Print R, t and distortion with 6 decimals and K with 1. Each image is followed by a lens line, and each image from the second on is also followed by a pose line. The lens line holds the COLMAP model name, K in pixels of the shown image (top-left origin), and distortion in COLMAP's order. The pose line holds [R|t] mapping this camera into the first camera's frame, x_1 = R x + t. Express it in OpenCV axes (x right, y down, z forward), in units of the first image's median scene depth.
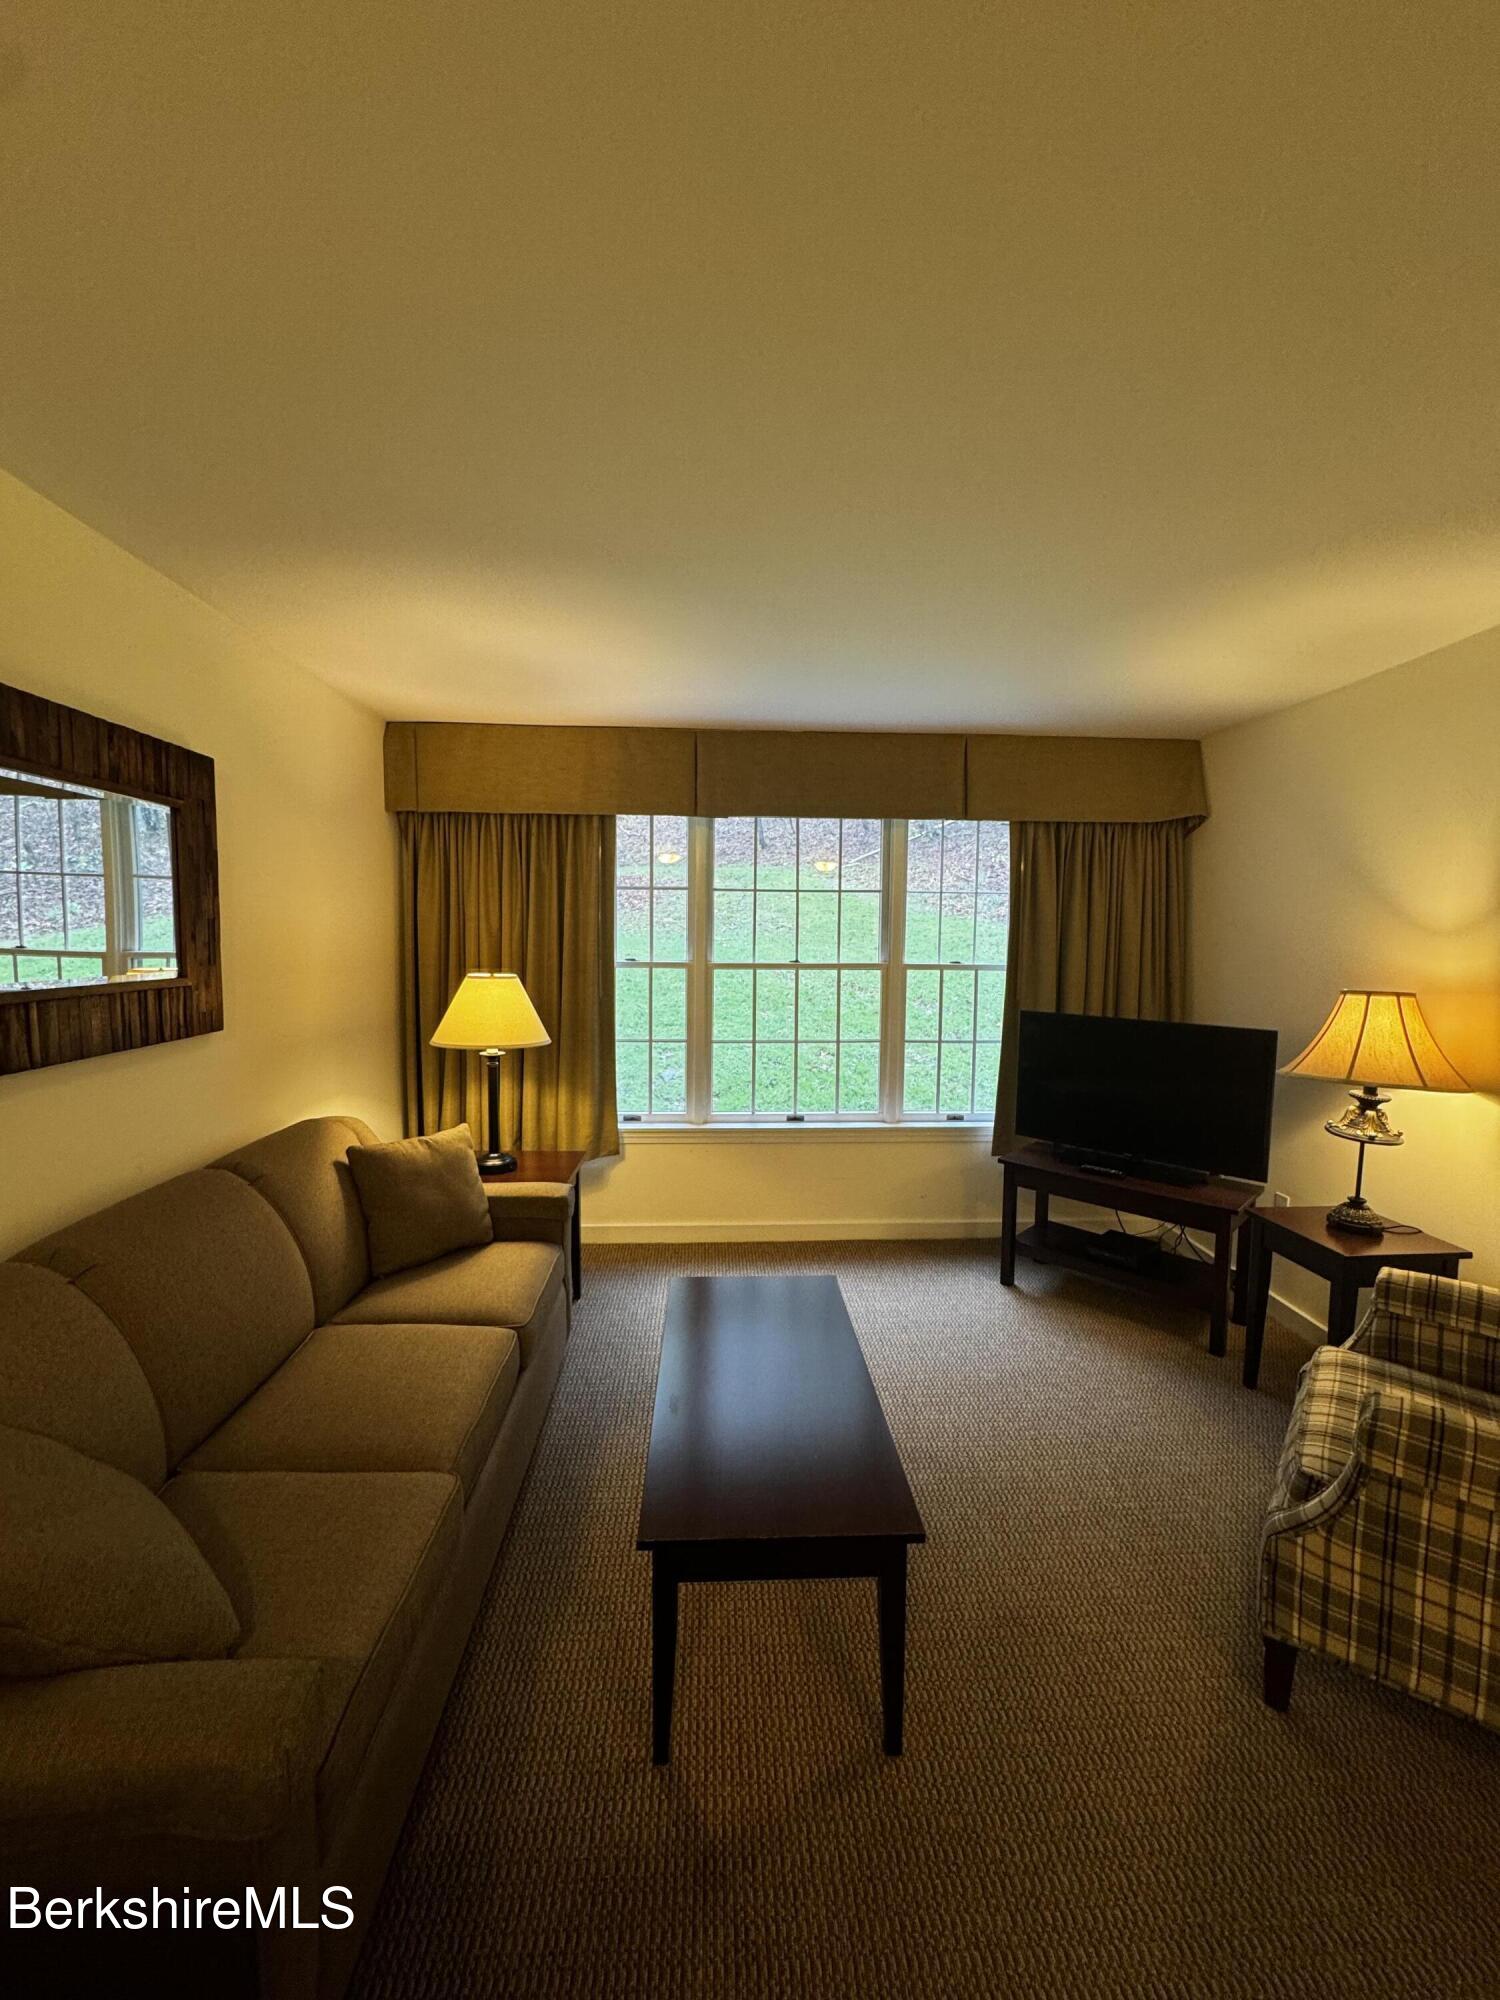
lens RADIAL K [[799.8, 0, 750.0], [0, 799.8, 1000.0], [0, 0, 1]] dist [0.000383, 0.000216]
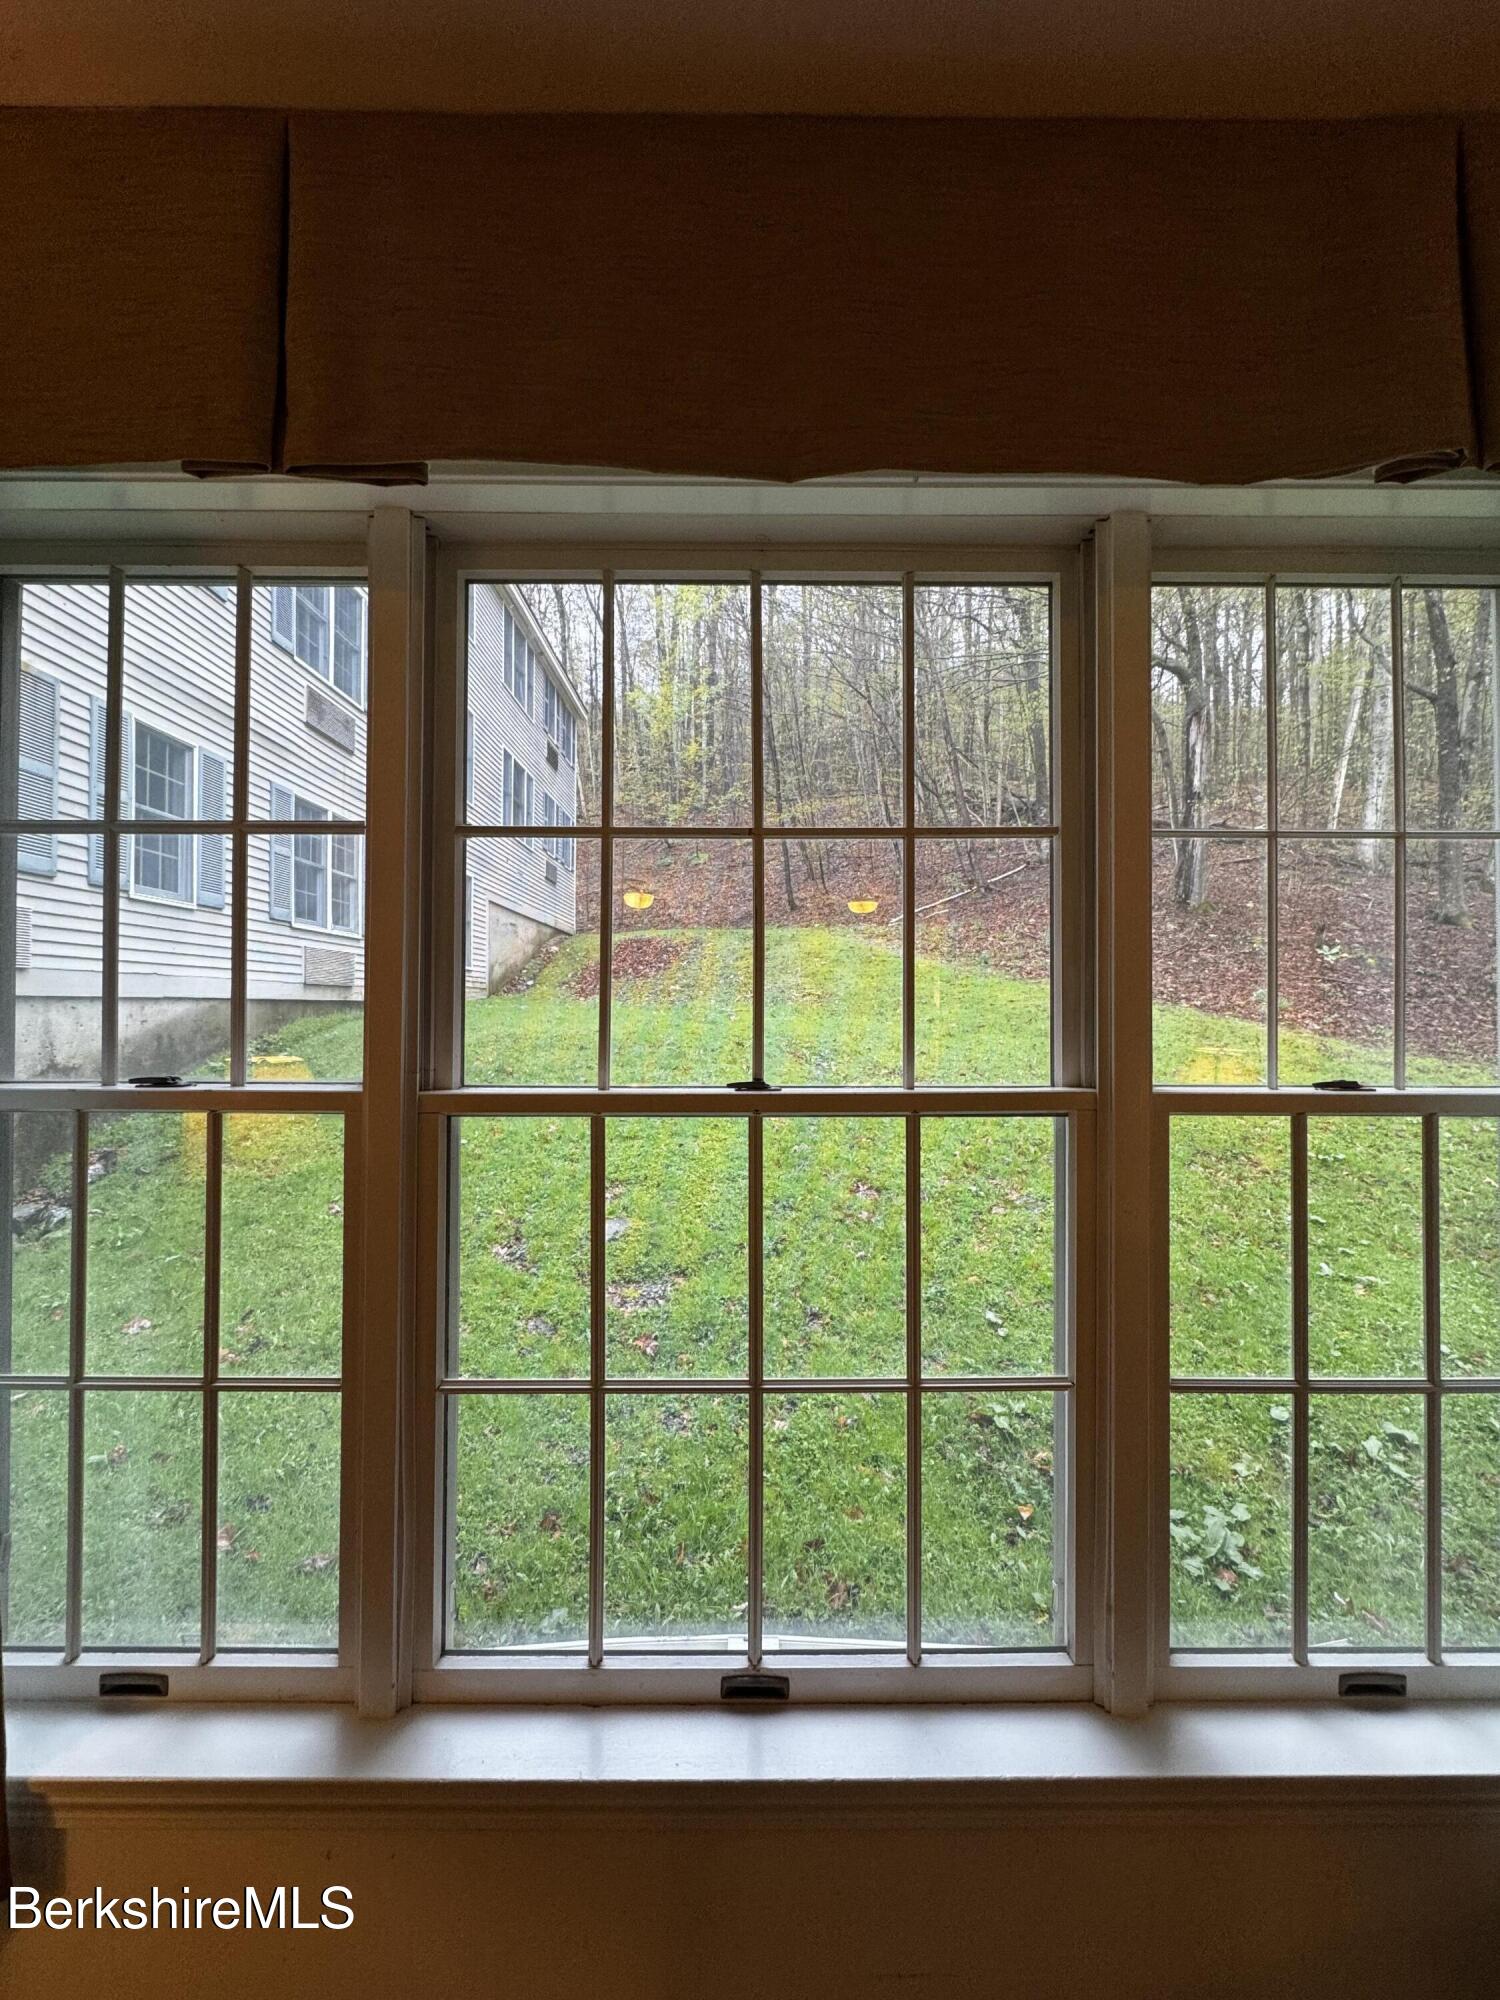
lens RADIAL K [[799.8, 0, 750.0], [0, 799.8, 1000.0], [0, 0, 1]] dist [0.000383, 0.000216]
pose [[0.998844, -0.007386, -0.047488, 0.073667], [0.003137, 0.996032, -0.088944, -0.056326], [0.047957, 0.088693, 0.994904, 0.762789]]
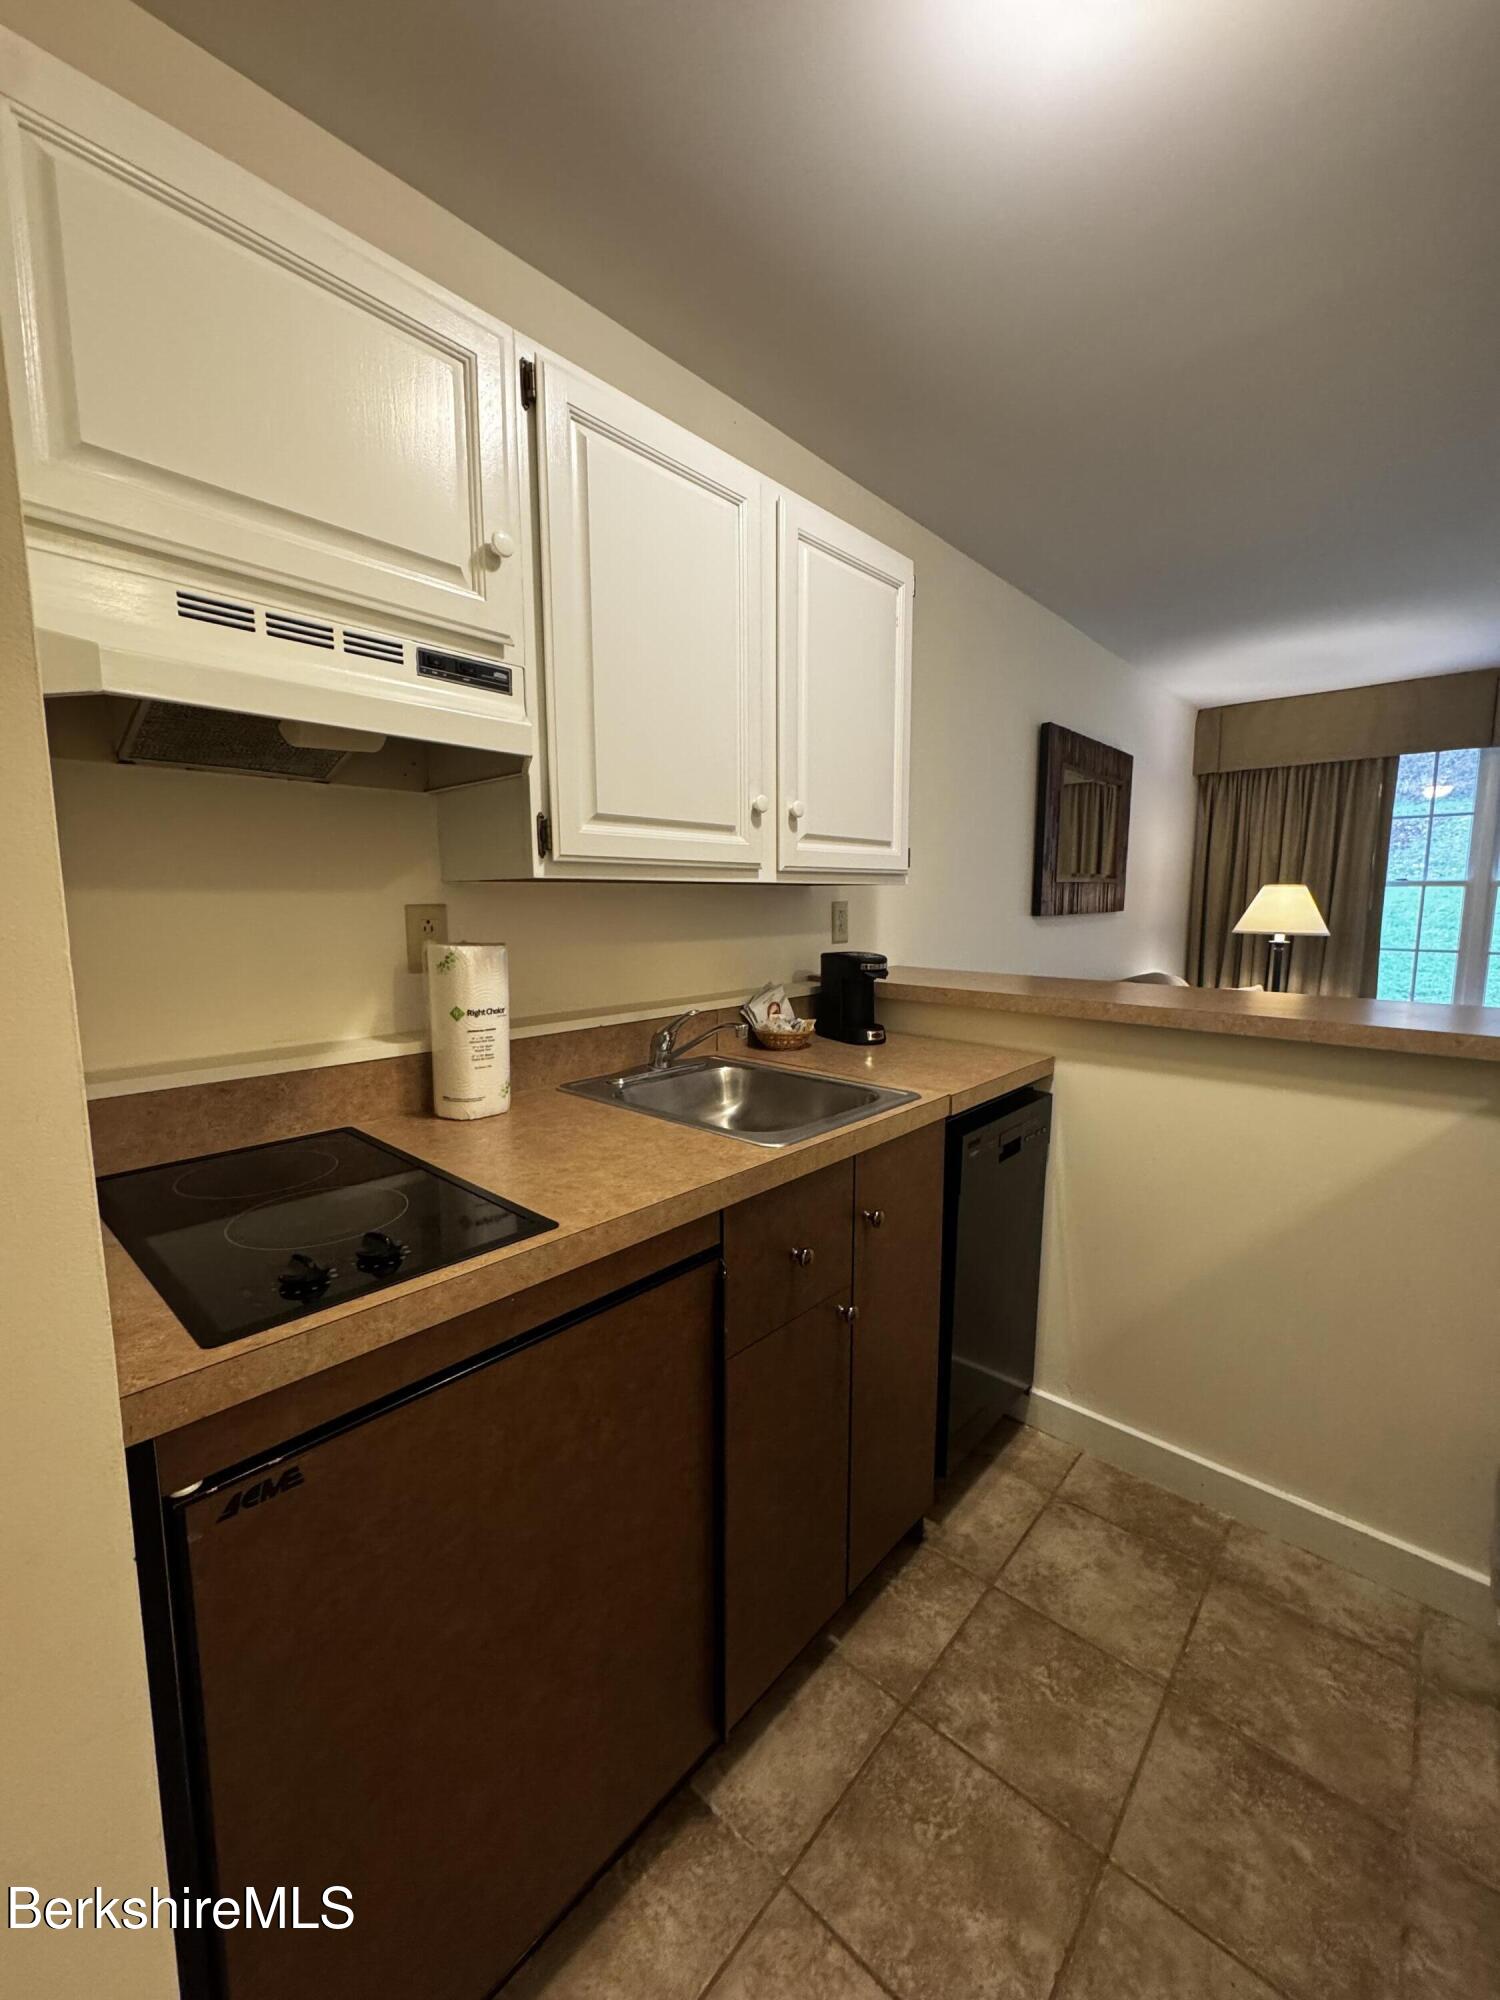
lens RADIAL K [[802.3, 0, 750.0], [0, 802.3, 1000.0], [0, 0, 1]] dist [-0.007195, 0.000032]
pose [[0.704408, 0.077274, -0.705576, 0.016603], [-0.045623, 0.996930, 0.063636, 0.097207], [0.708328, -0.012635, 0.705771, -0.514418]]
